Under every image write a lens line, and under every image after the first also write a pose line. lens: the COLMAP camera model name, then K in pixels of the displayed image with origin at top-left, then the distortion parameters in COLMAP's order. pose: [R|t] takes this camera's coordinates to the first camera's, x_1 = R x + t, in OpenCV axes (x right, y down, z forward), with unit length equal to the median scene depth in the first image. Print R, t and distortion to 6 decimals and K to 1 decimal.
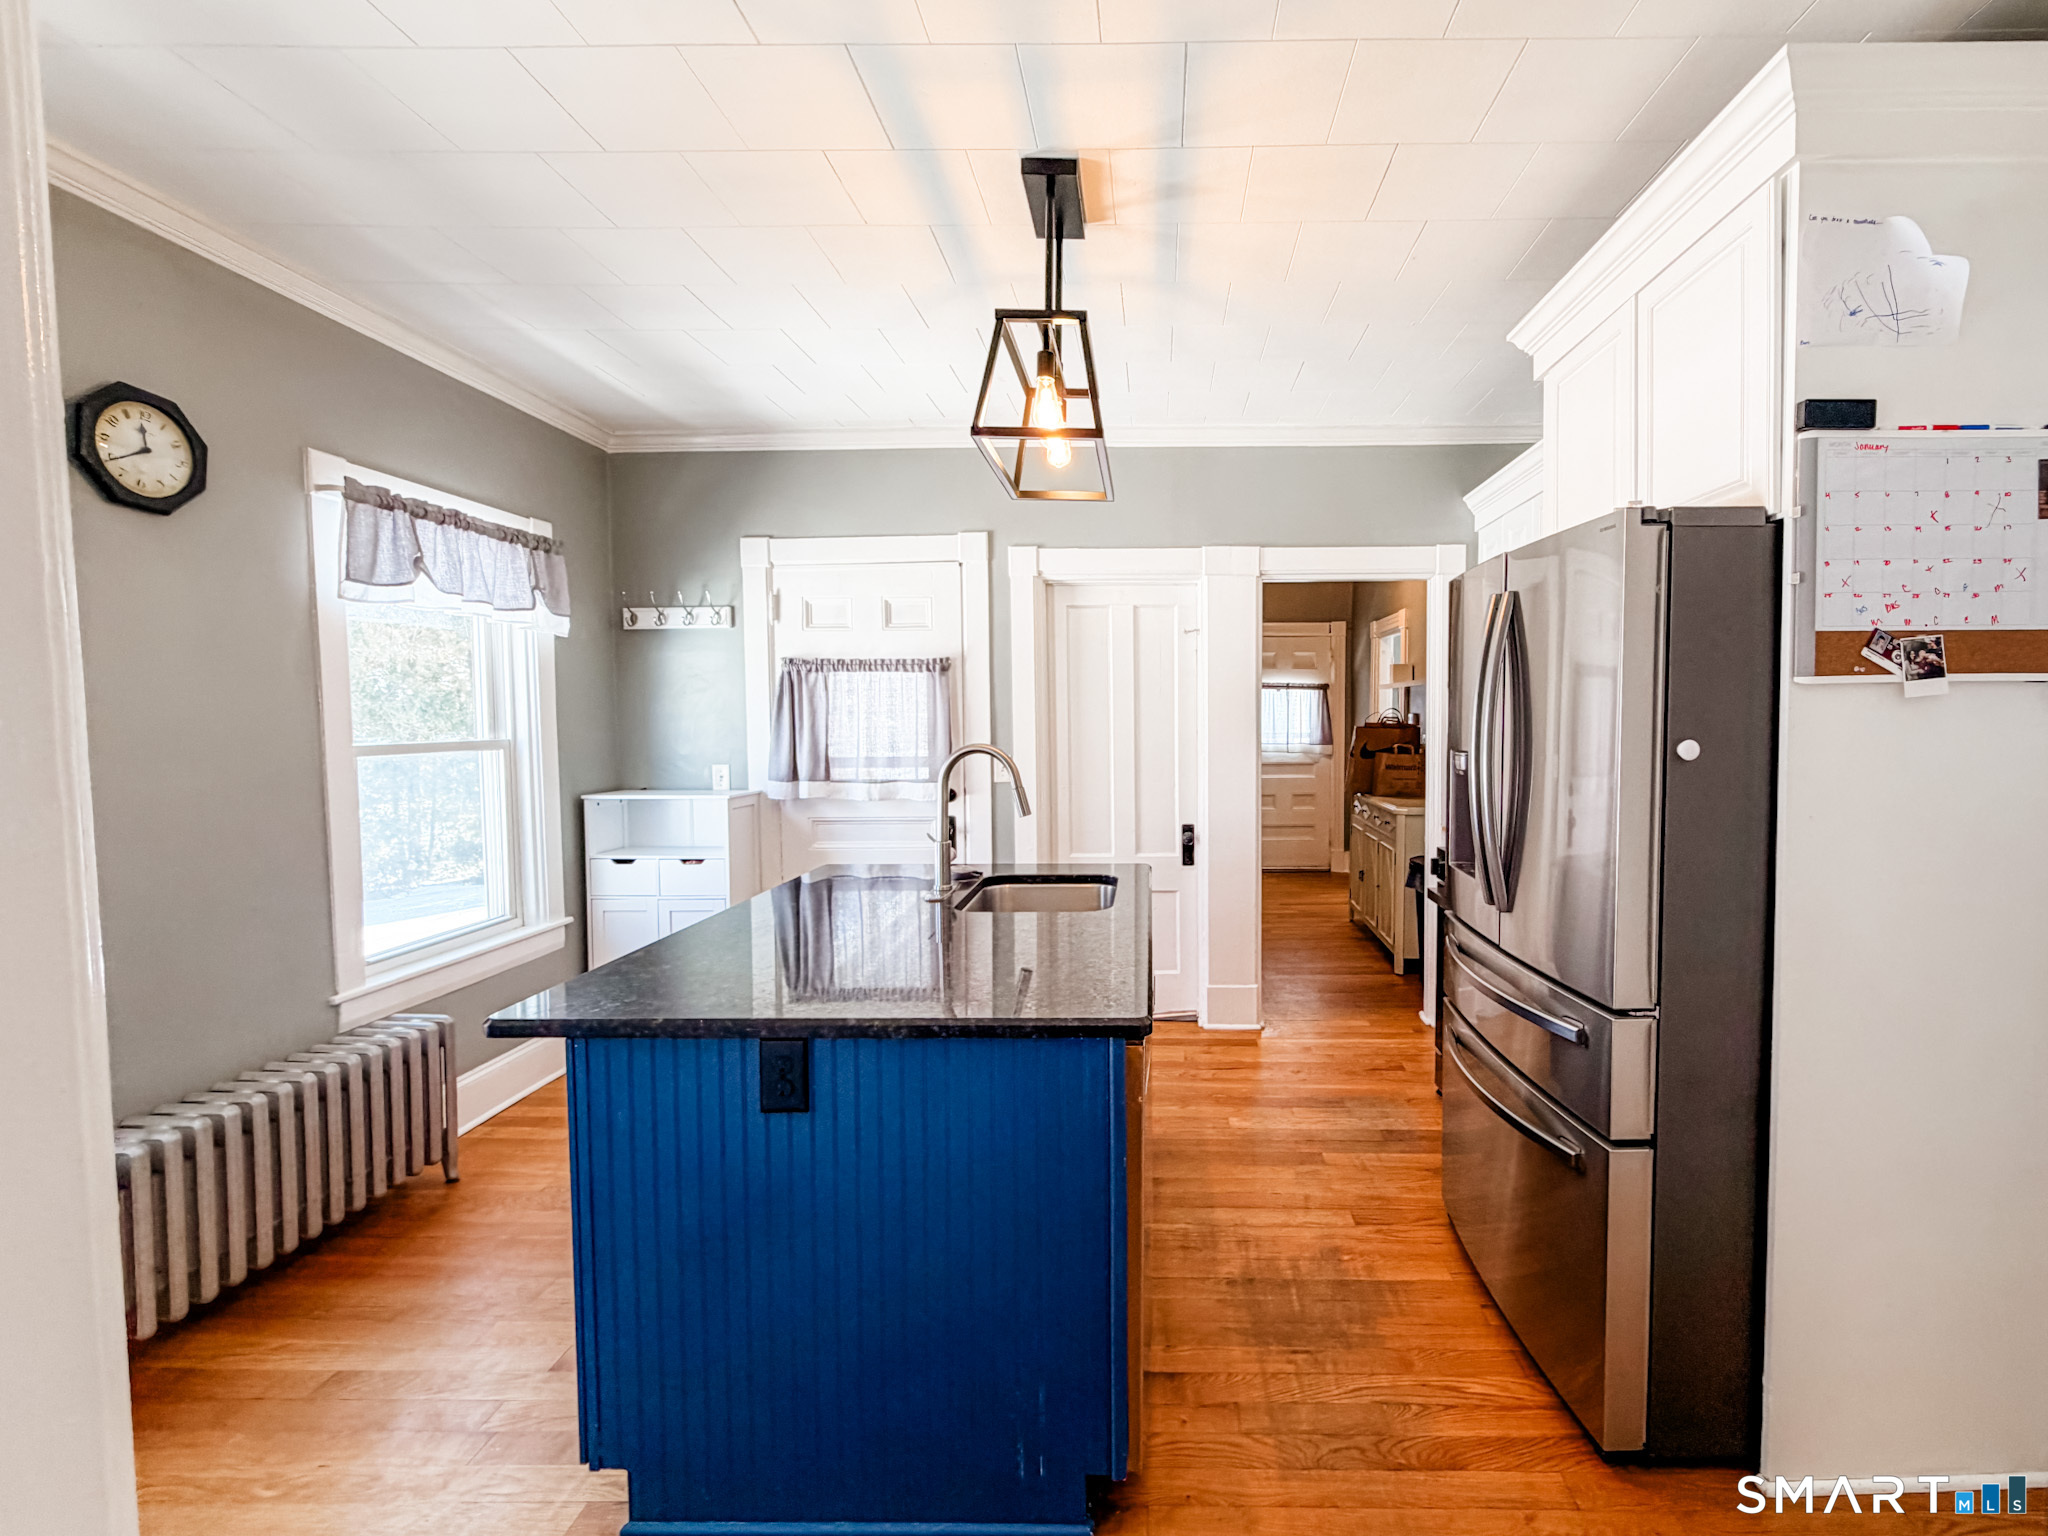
lens RADIAL K [[924.6, 0, 1150.2], [0, 924.6, 750.9], [0, 0, 1]] dist [0.002316, -0.000104]
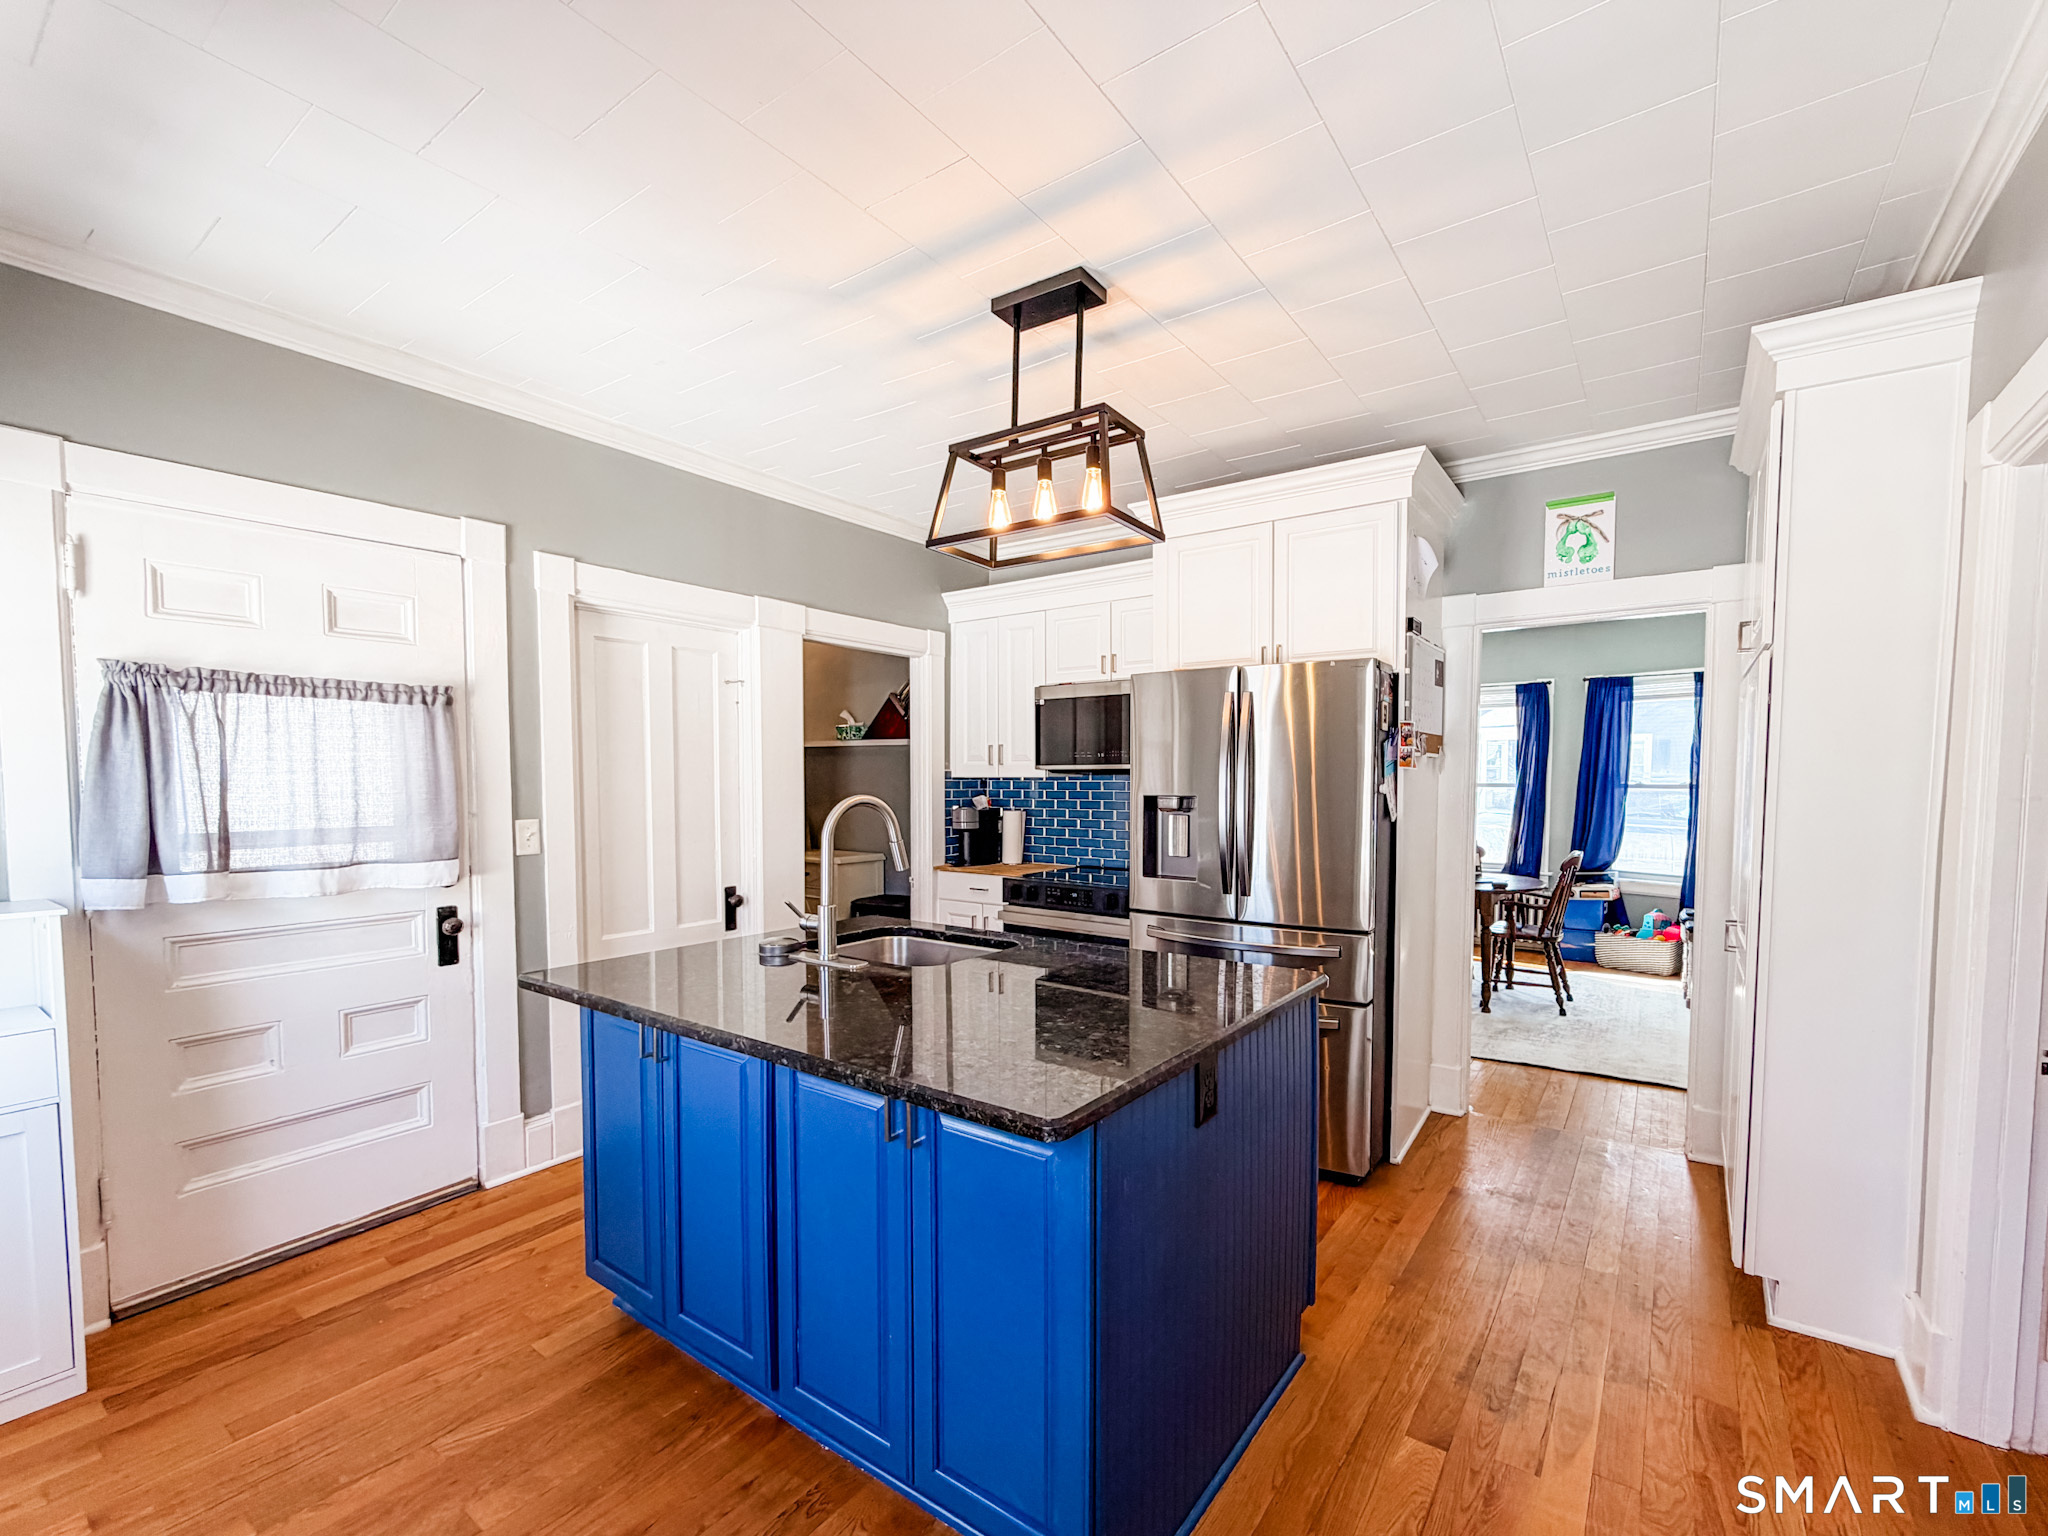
lens RADIAL K [[864.8, 0, 1115.7], [0, 864.8, 814.9], [0, 0, 1]] dist [0.000981, 0.000699]
pose [[0.554730, -0.027424, 0.831578, -0.767886], [0.028736, 0.999492, 0.013792, 0.006462], [-0.831534, 0.016245, 0.555236, 0.303631]]
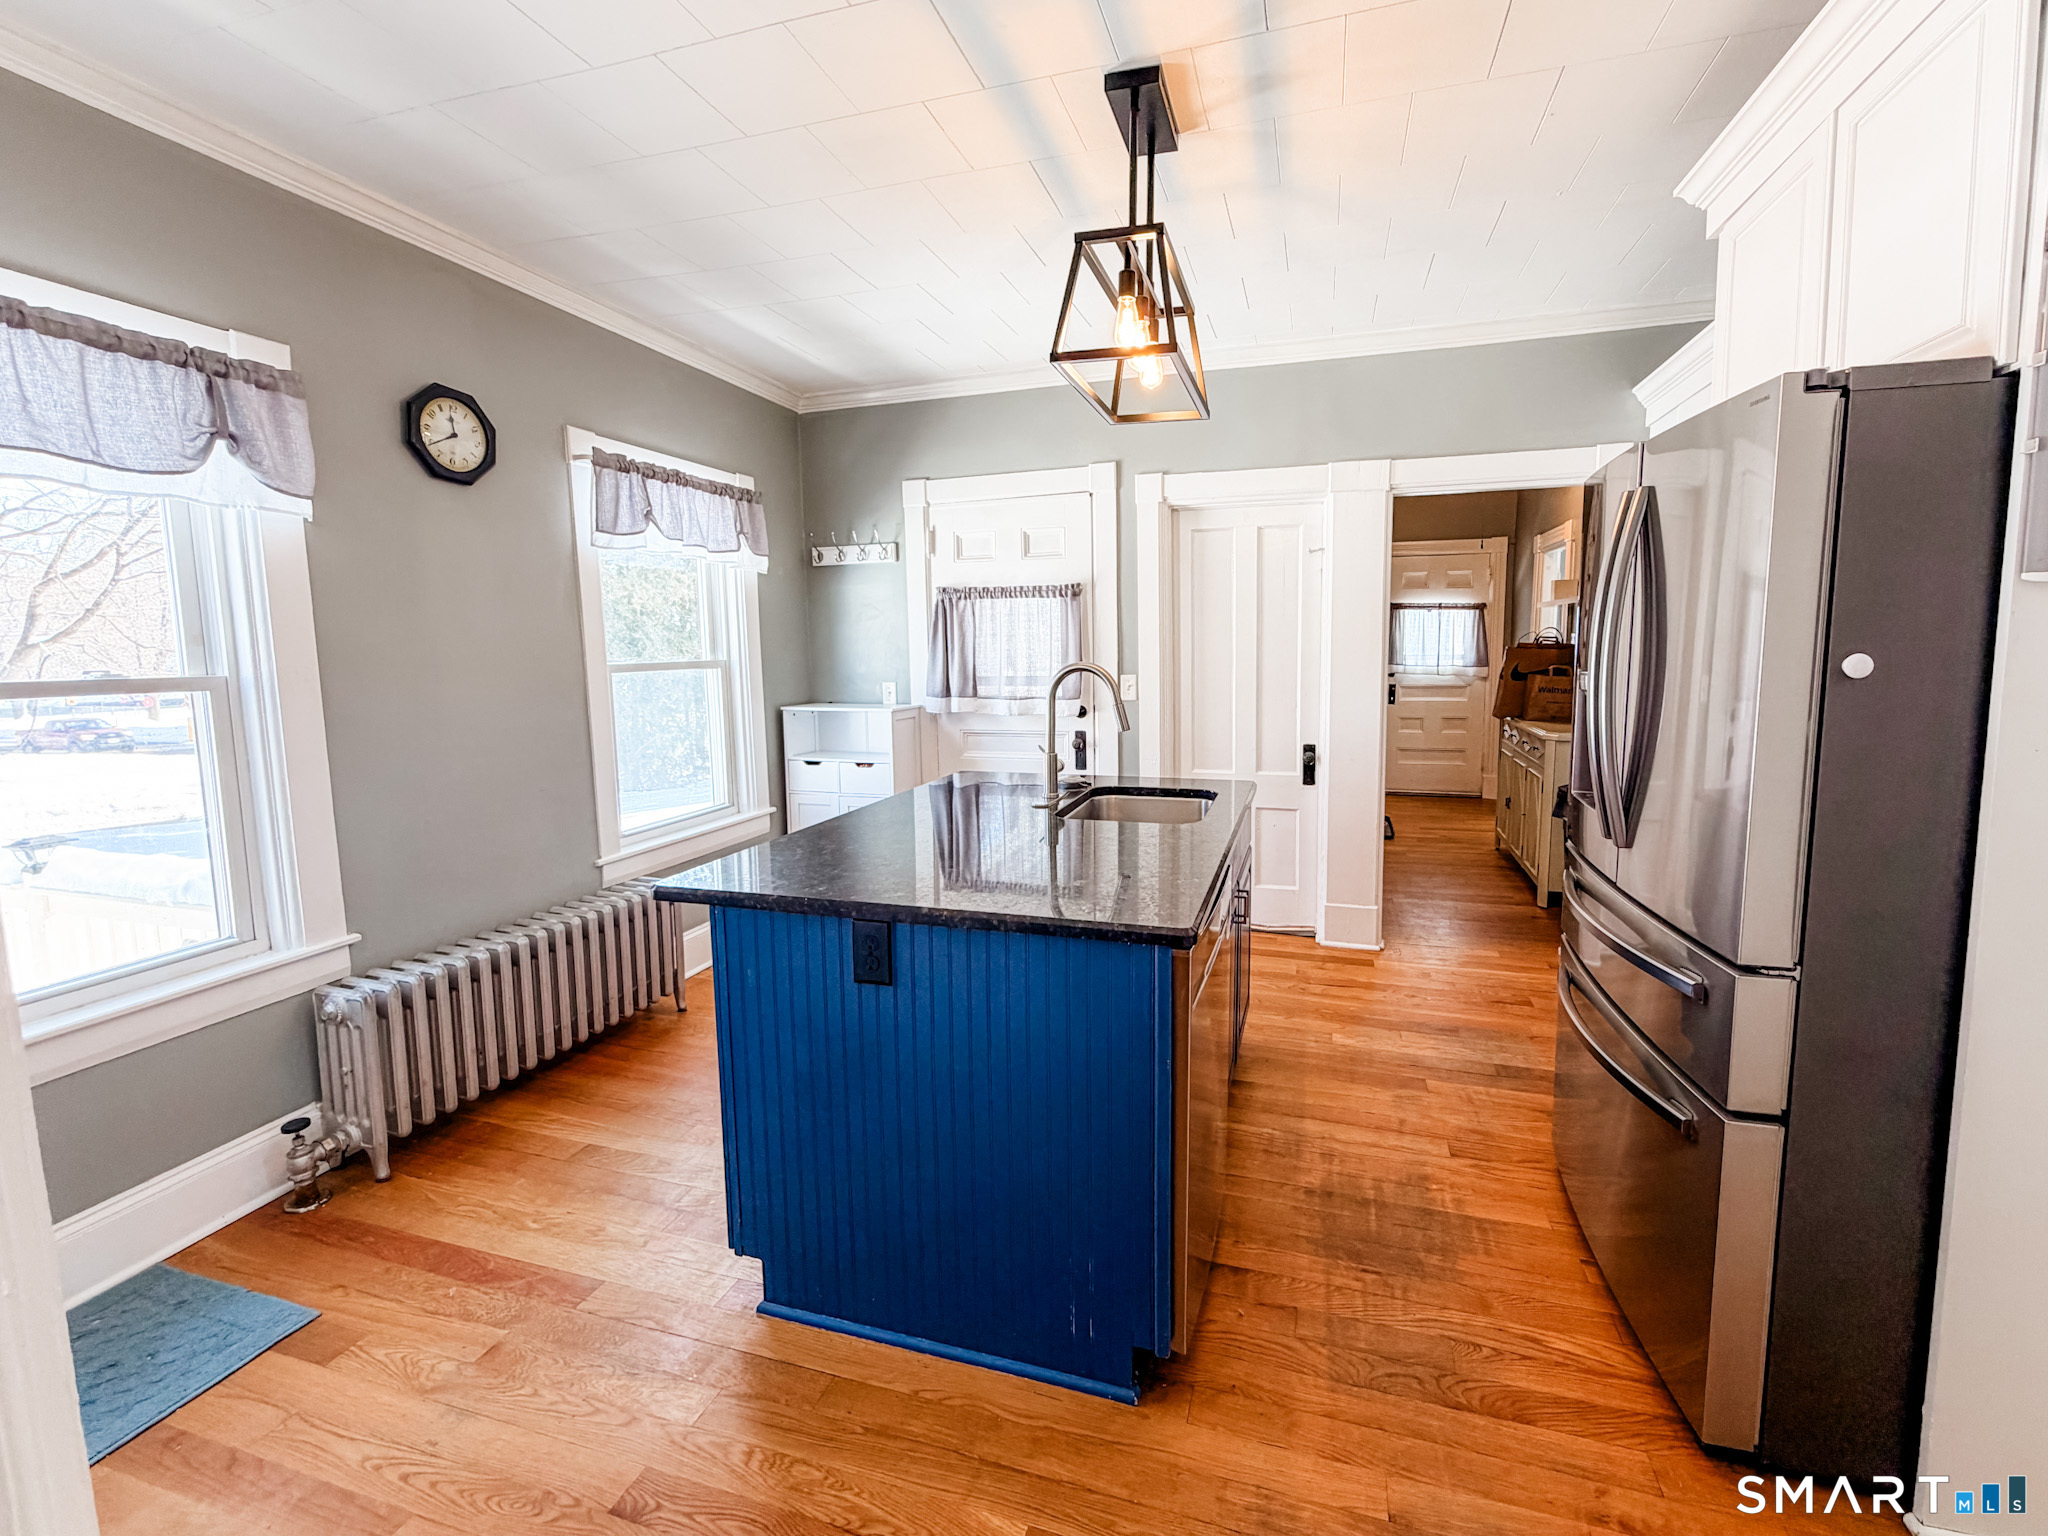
lens RADIAL K [[864.8, 0, 1070.6], [0, 864.8, 725.9], [0, 0, 1]] dist [0.000981, 0.000699]
pose [[0.962295, 0.019913, -0.271278, 0.072777], [-0.003595, 0.998161, 0.060517, 0.005155], [0.271984, -0.057260, 0.960597, 0.038262]]
